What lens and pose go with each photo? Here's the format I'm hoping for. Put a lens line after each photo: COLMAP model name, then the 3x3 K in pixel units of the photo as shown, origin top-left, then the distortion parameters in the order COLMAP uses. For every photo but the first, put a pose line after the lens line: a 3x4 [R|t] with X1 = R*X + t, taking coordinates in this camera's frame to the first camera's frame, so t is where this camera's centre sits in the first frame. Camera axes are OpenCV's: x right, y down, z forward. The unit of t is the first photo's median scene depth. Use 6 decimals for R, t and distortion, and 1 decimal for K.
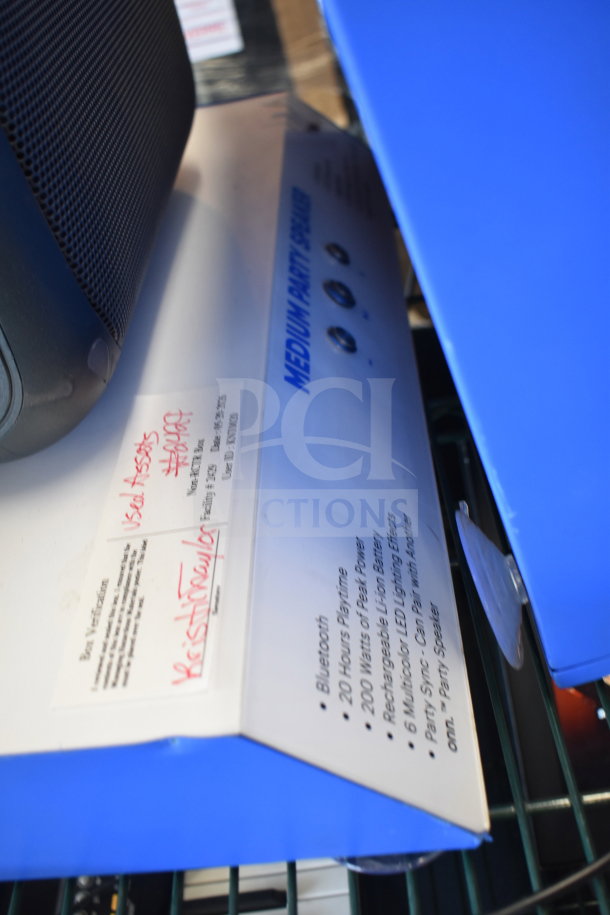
lens RADIAL K [[918.6, 0, 297.1], [0, 918.6, 454.1], [0, 0, 1]] dist [-0.074035, 0.000000]
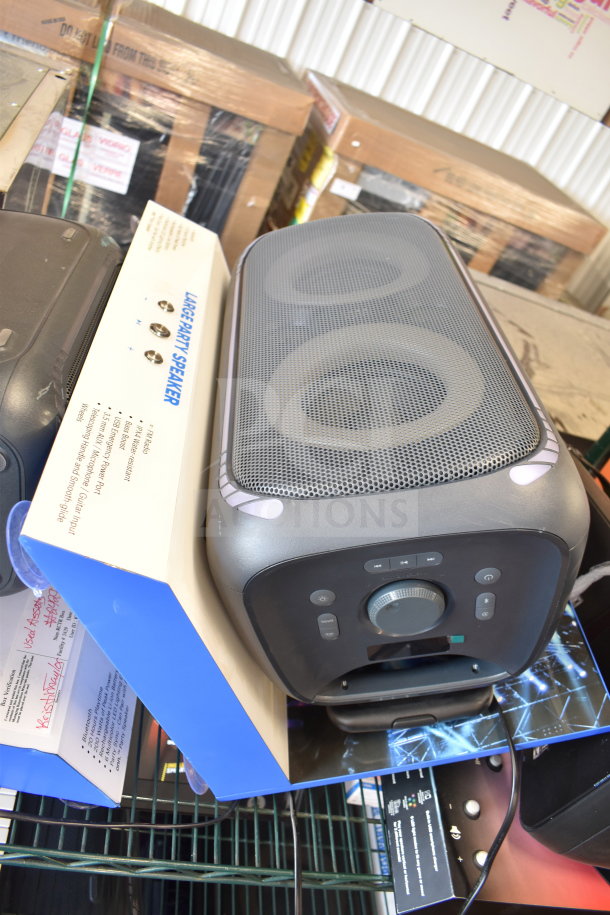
lens RADIAL K [[699.8, 0, 303.1], [0, 699.8, 457.3], [0, 0, 1]] dist [-0.097433, 0.012245]
pose [[0.832239, 0.405269, 0.378332, -0.451917], [-0.398782, 0.911650, -0.099335, -0.476884], [-0.385164, -0.068201, 0.920325, -0.887833]]
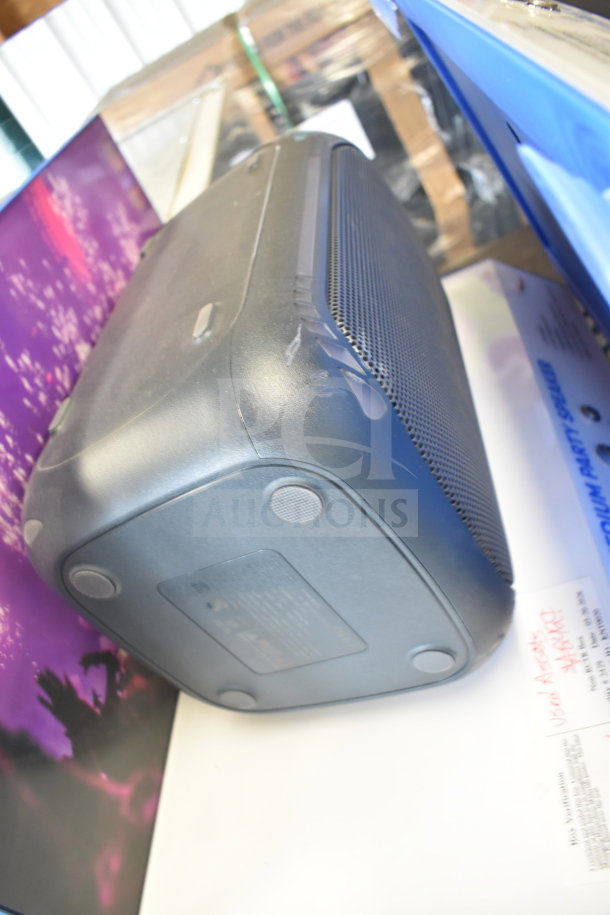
lens RADIAL K [[699.8, 0, 307.1], [0, 699.8, 459.8], [0, 0, 1]] dist [-0.097433, 0.012245]
pose [[0.959601, -0.196848, -0.201040, -0.259364], [0.205574, 0.978365, 0.023277, -0.418976], [0.192108, -0.063666, 0.979306, -0.087426]]
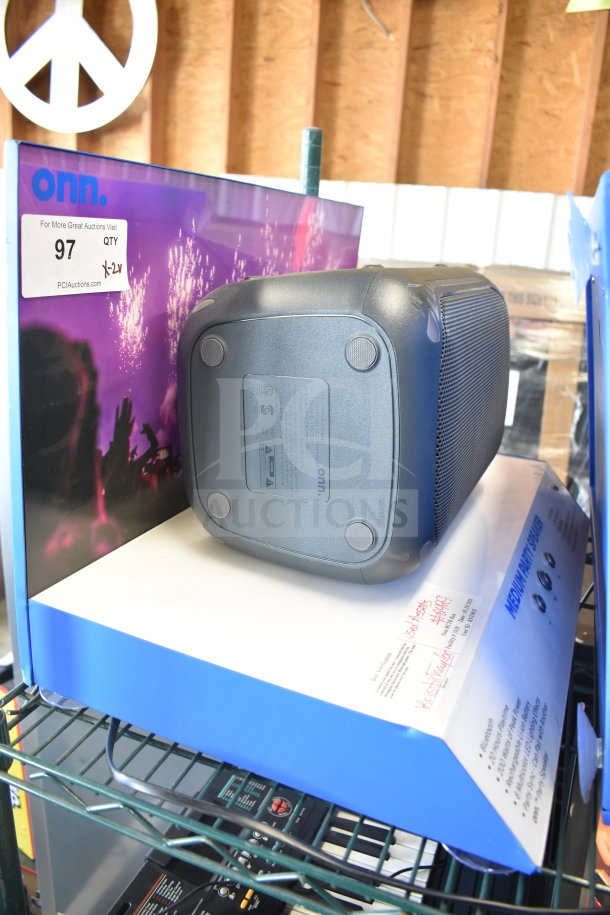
lens RADIAL K [[699.8, 0, 303.0], [0, 699.8, 458.9], [0, 0, 1]] dist [-0.097433, 0.012245]
pose [[0.890229, 0.347179, -0.294888, -0.078439], [-0.424090, 0.867980, -0.258378, 0.218572], [0.166253, 0.355074, 0.919936, -0.473904]]
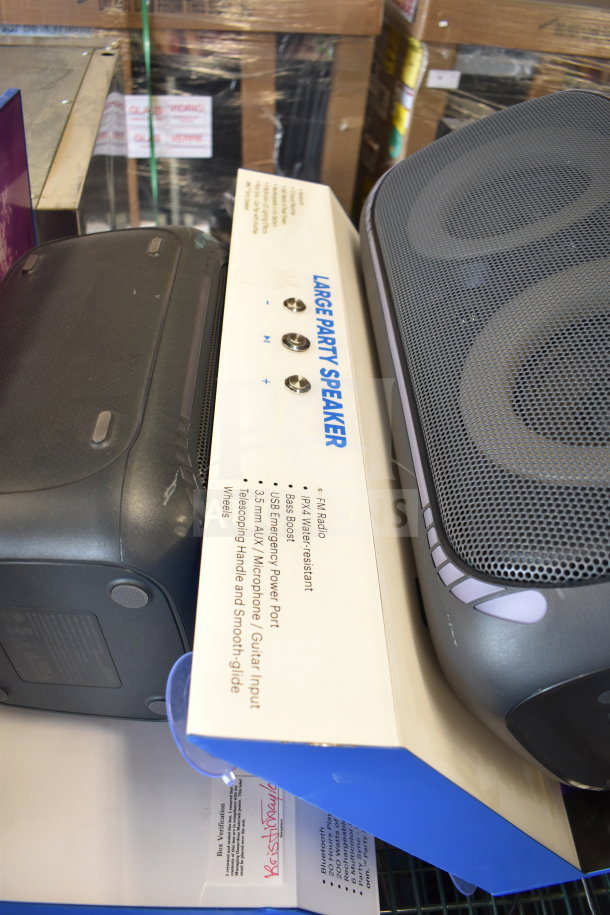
lens RADIAL K [[699.8, 0, 301.6], [0, 699.8, 460.1], [0, 0, 1]] dist [-0.097433, 0.012245]
pose [[0.962773, 0.170331, 0.209894, -0.452218], [-0.188655, 0.979512, 0.070464, -0.695343], [-0.193591, -0.107439, 0.975182, -0.402575]]
